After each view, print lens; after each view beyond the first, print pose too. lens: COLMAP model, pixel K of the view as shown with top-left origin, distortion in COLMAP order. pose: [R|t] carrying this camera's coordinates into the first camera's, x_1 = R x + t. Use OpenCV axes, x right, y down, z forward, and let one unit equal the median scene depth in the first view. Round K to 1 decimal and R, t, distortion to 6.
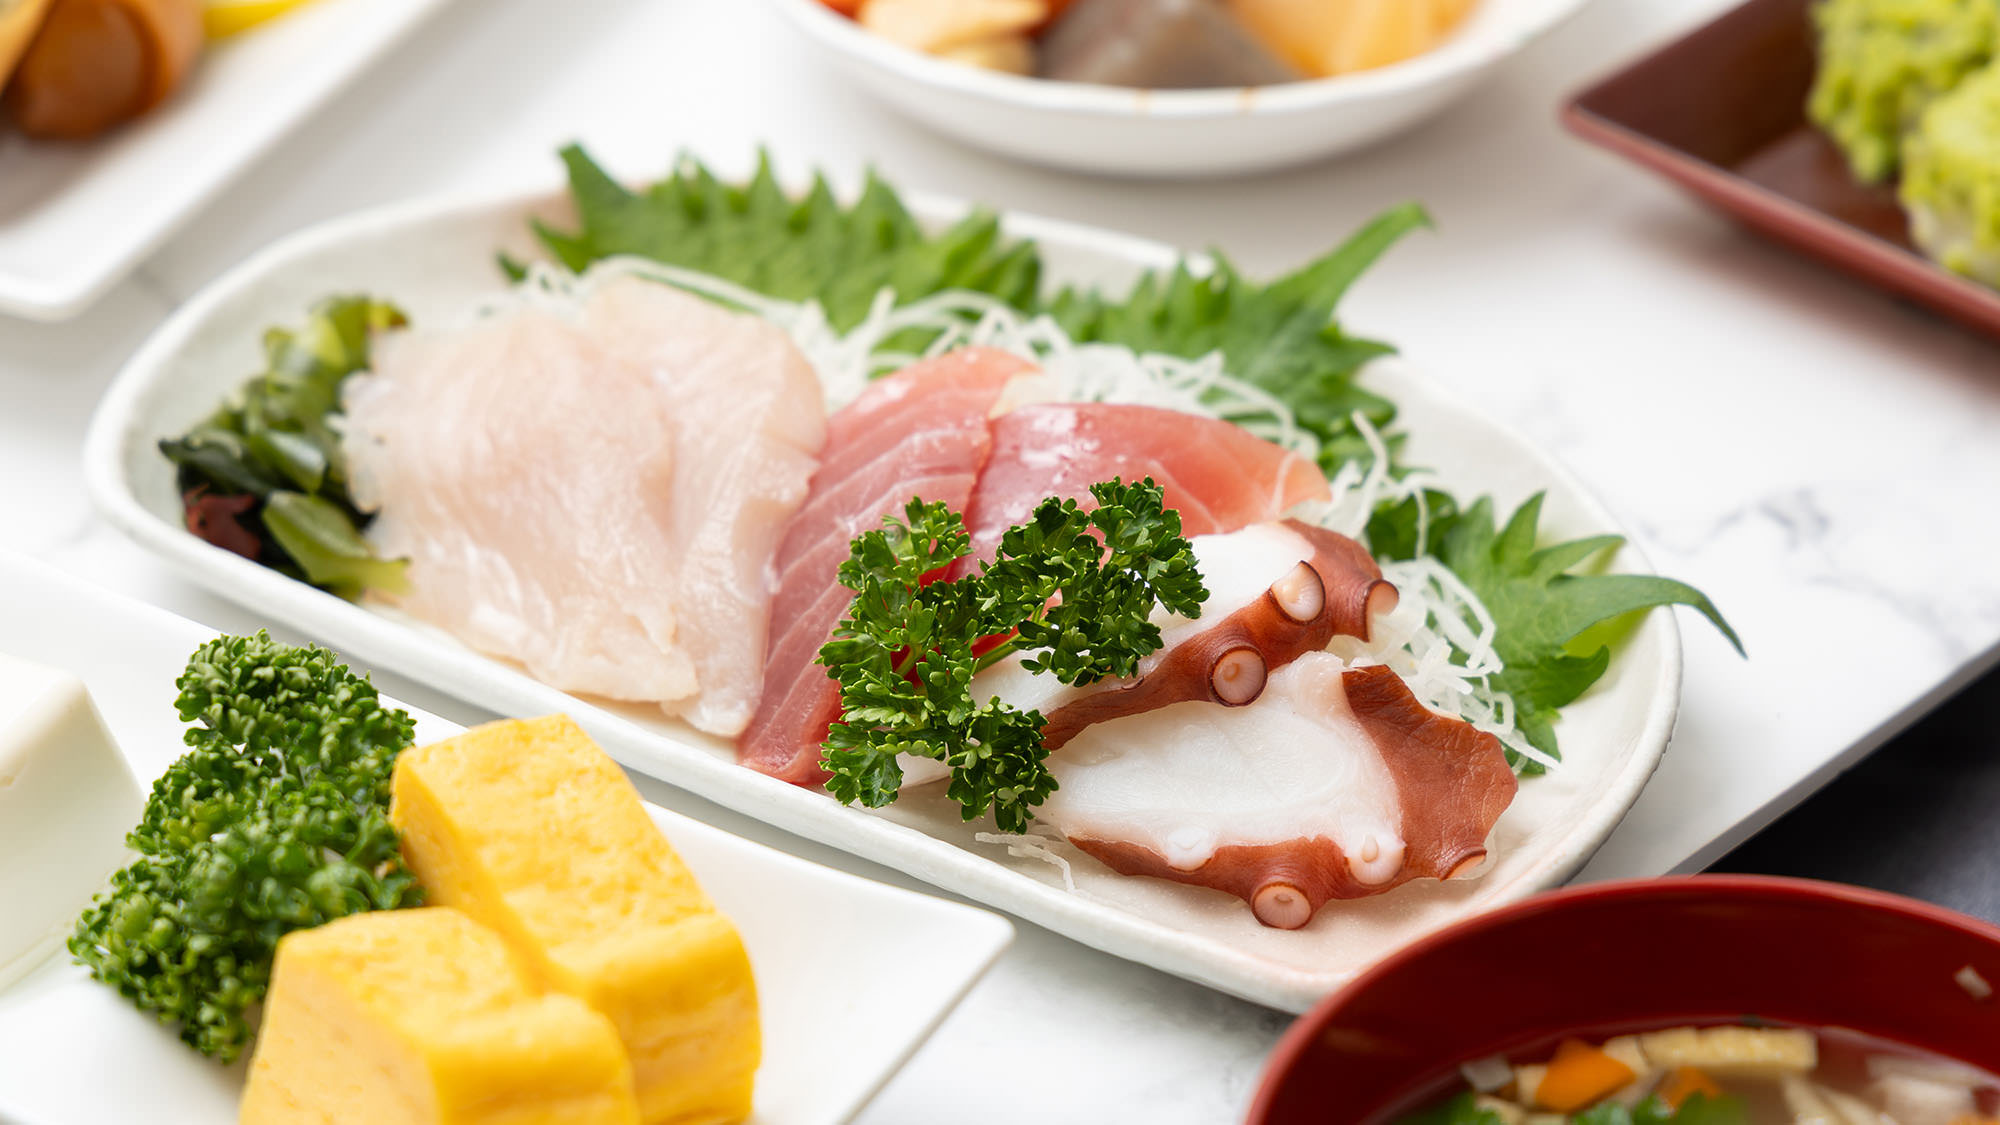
lens RADIAL K [[5884.7, 0, 1000.0], [0, 5884.7, 562.5], [0, 0, 1]] dist [0.045743, -0.913004]
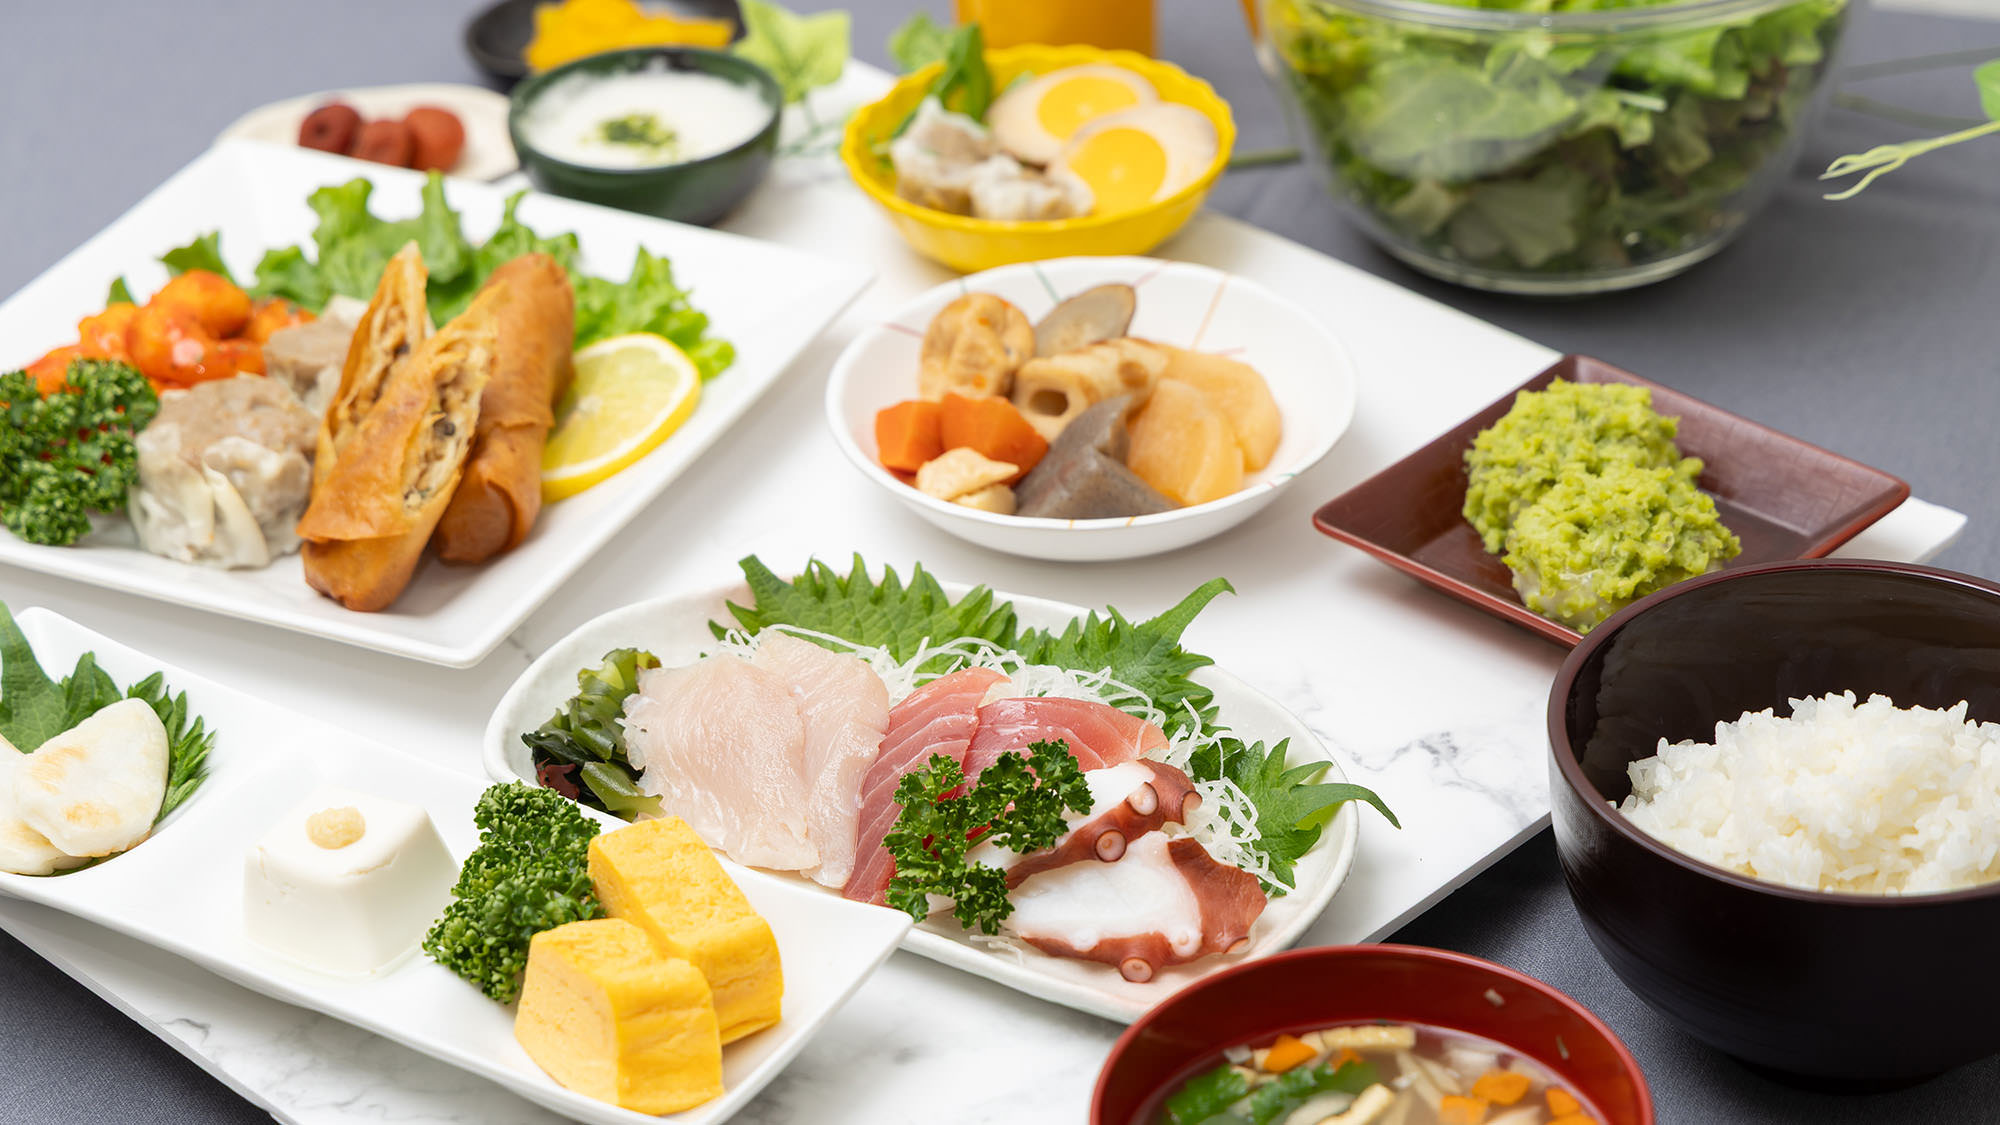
lens RADIAL K [[4603.2, 0, 1000.0], [0, 4603.2, 562.5], [0, 0, 1]] dist [0.020596, -0.093080]
pose [[0.998603, -0.033386, -0.040953, 0.066455], [0.031388, 0.998330, -0.048504, -0.000321], [0.042504, 0.047151, 0.997983, -0.428706]]
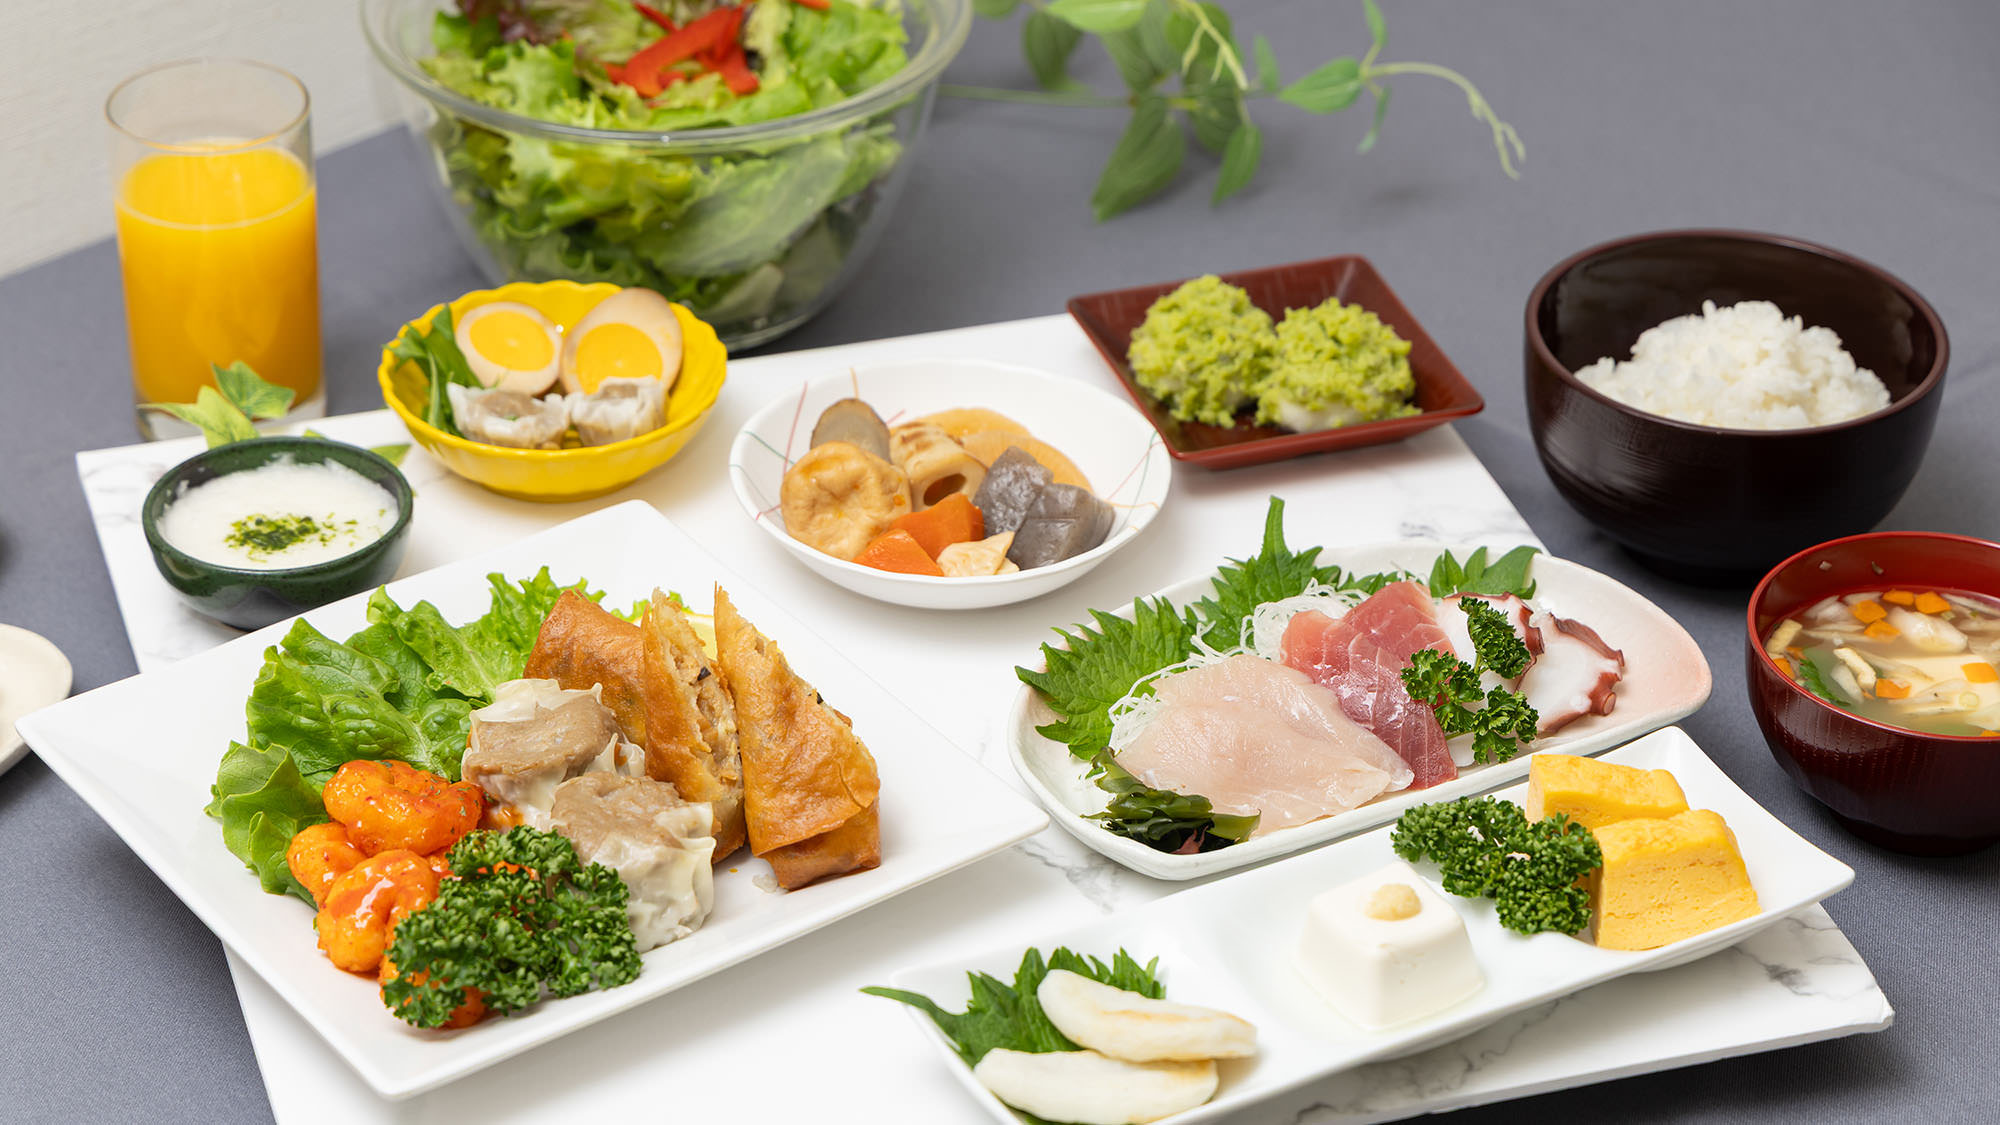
lens RADIAL K [[4832.7, 0, 1000.0], [0, 4832.7, 562.5], [0, 0, 1]] dist [0.032698, 0.295031]
pose [[0.472784, -0.463444, 0.749464, -1.524026], [0.491822, 0.844503, 0.211958, -0.533056], [-0.731155, 0.268392, 0.627199, -0.101800]]
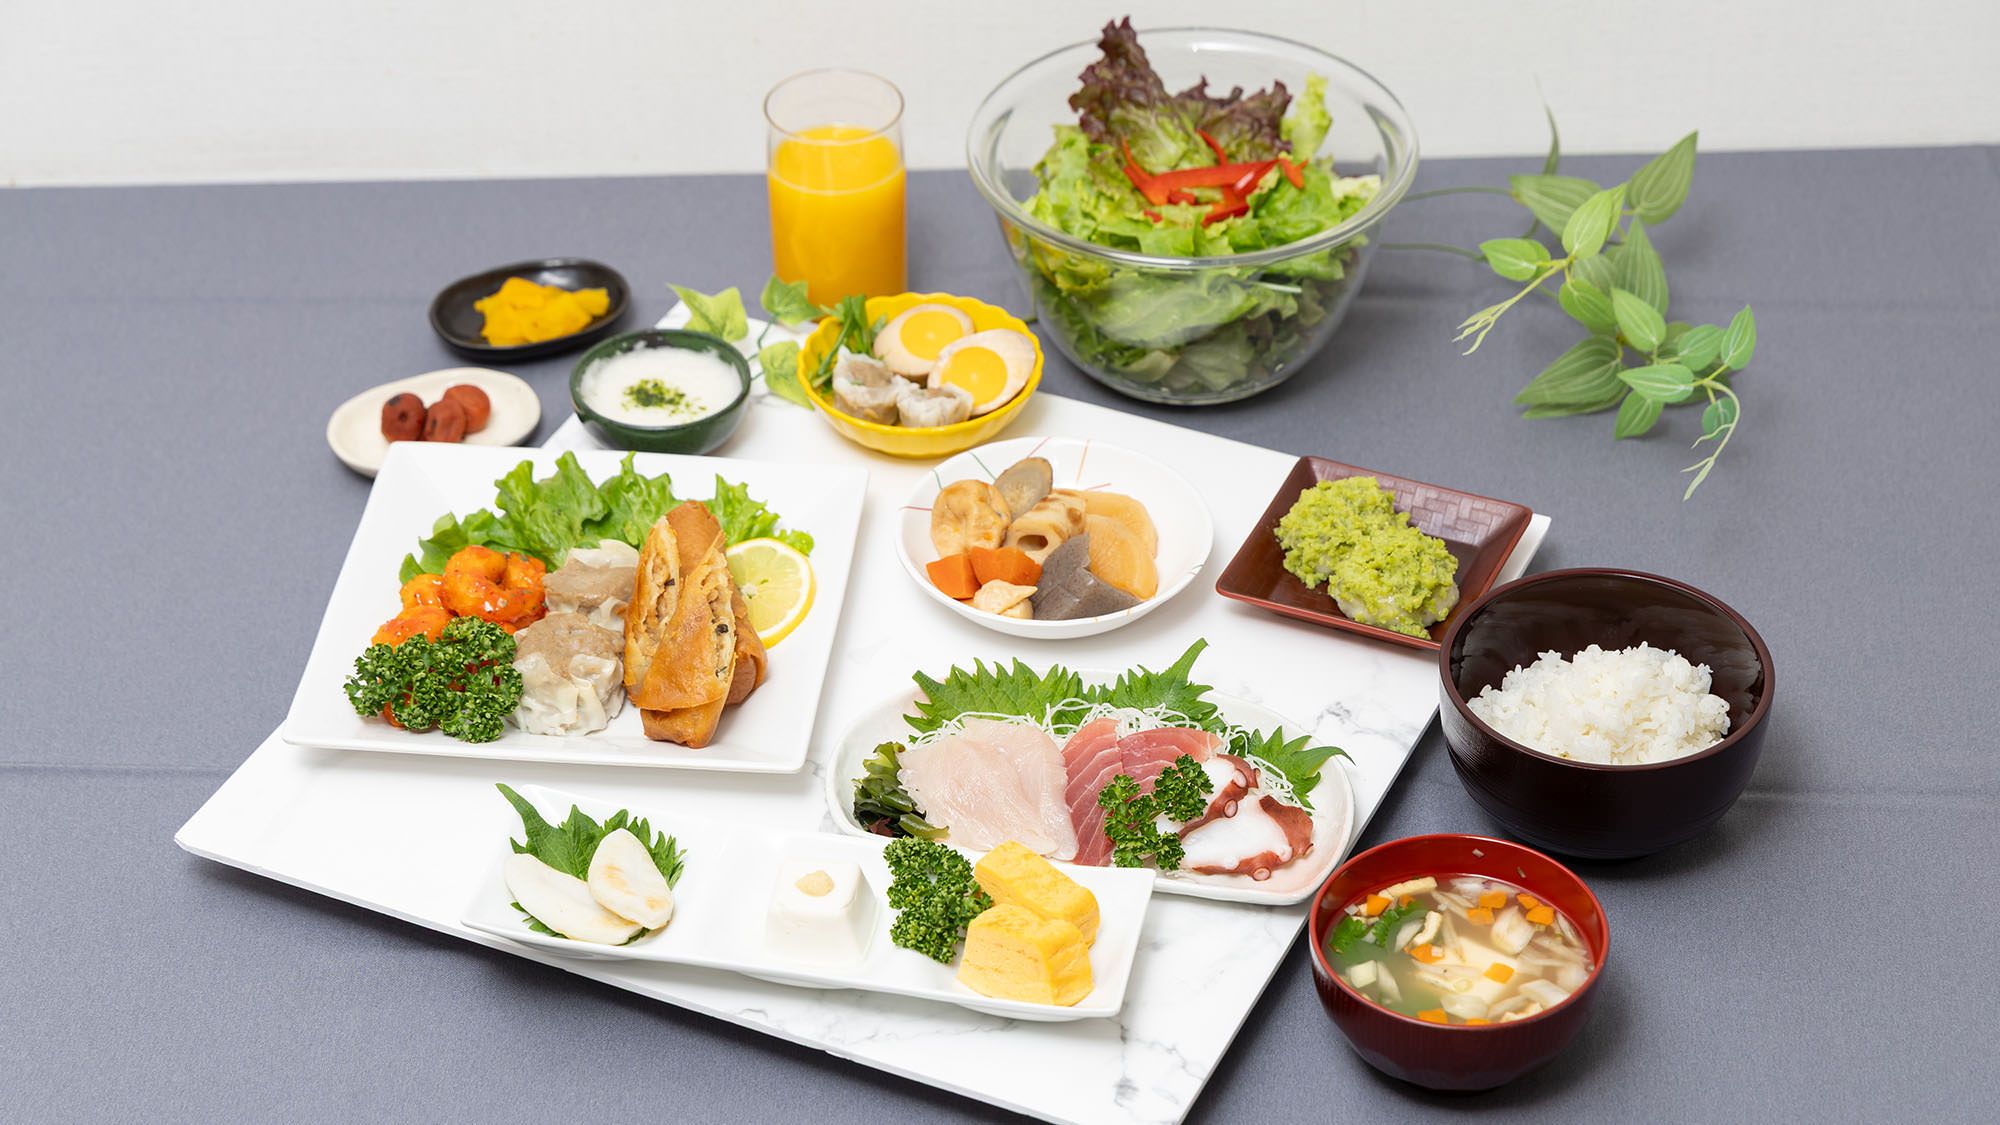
lens RADIAL K [[4603.2, 0, 1000.0], [0, 4603.2, 562.5], [0, 0, 1]] dist [0.020596, -0.093080]
pose [[0.944635, -0.207158, 0.254461, -0.691253], [0.200724, 0.978304, 0.051295, -0.266656], [-0.259567, 0.002621, 0.965722, -1.416217]]
